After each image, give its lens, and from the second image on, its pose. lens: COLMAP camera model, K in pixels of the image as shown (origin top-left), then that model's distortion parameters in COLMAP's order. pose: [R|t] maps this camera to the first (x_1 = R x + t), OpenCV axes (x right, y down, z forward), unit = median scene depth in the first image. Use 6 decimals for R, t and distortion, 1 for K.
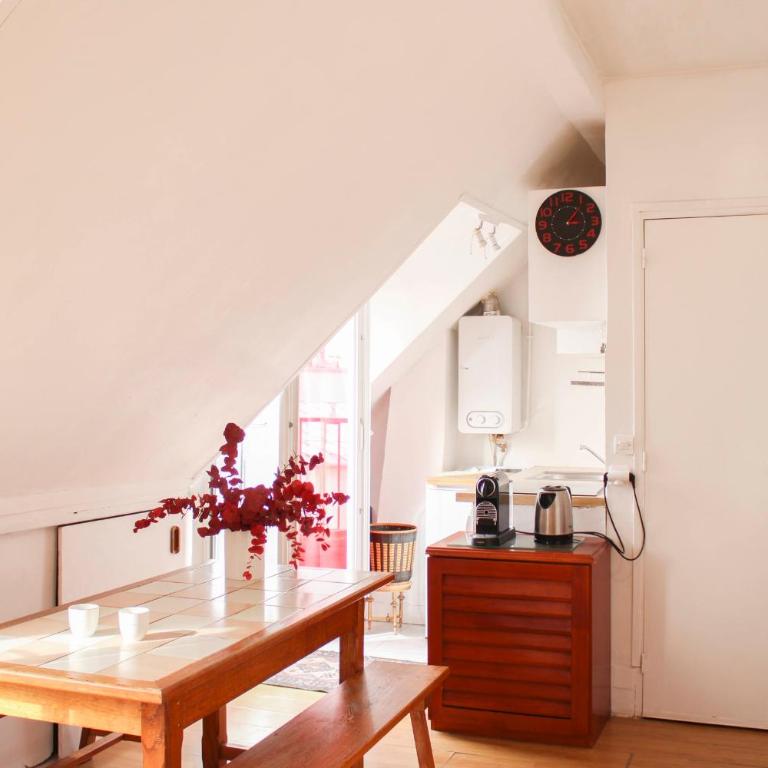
lens RADIAL K [[1062.0, 0, 414.8], [0, 1062.0, 393.8], [0, 0, 1]] dist [-0.055963, 0.000000]
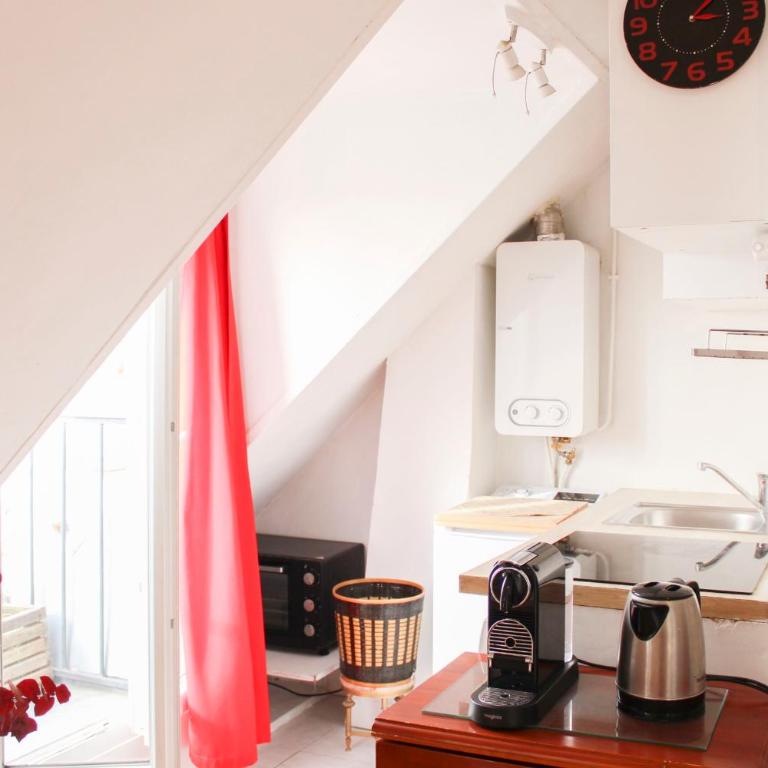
lens RADIAL K [[1062.0, 0, 417.1], [0, 1062.0, 365.7], [0, 0, 1]] dist [-0.055963, 0.000000]
pose [[0.996856, 0.004383, -0.079112, 0.063169], [-0.004211, 0.999988, 0.002339, -0.005359], [0.079121, -0.001999, 0.996863, 0.553406]]
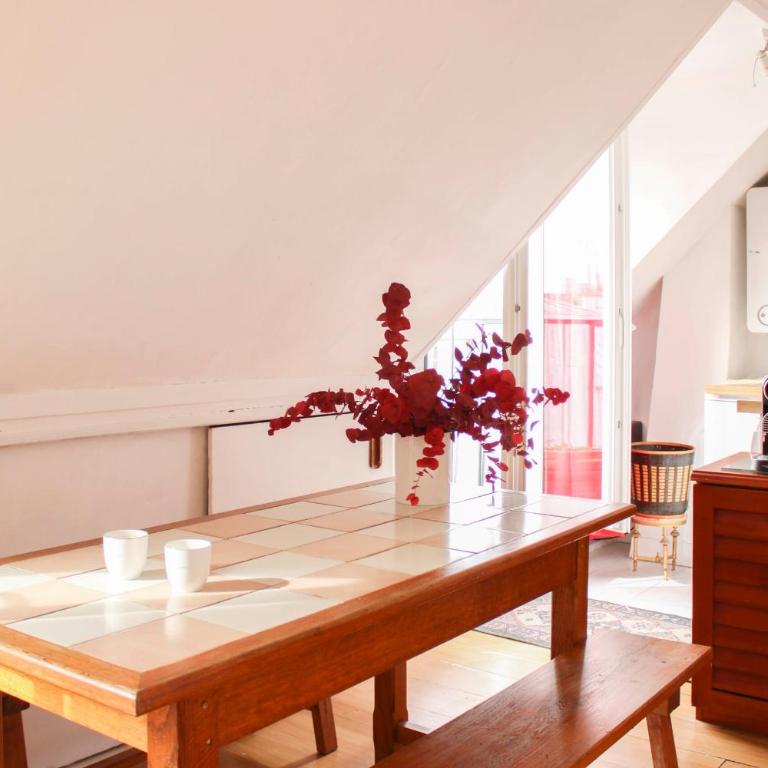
lens RADIAL K [[1035.5, 0, 407.6], [0, 1035.5, 306.5], [0, 0, 1]] dist [-0.058769, 0.000000]
pose [[0.956740, -0.007636, -0.290845, 0.030436], [0.003369, 0.999879, -0.015172, 0.040042], [0.290926, 0.013536, 0.956650, 0.252009]]
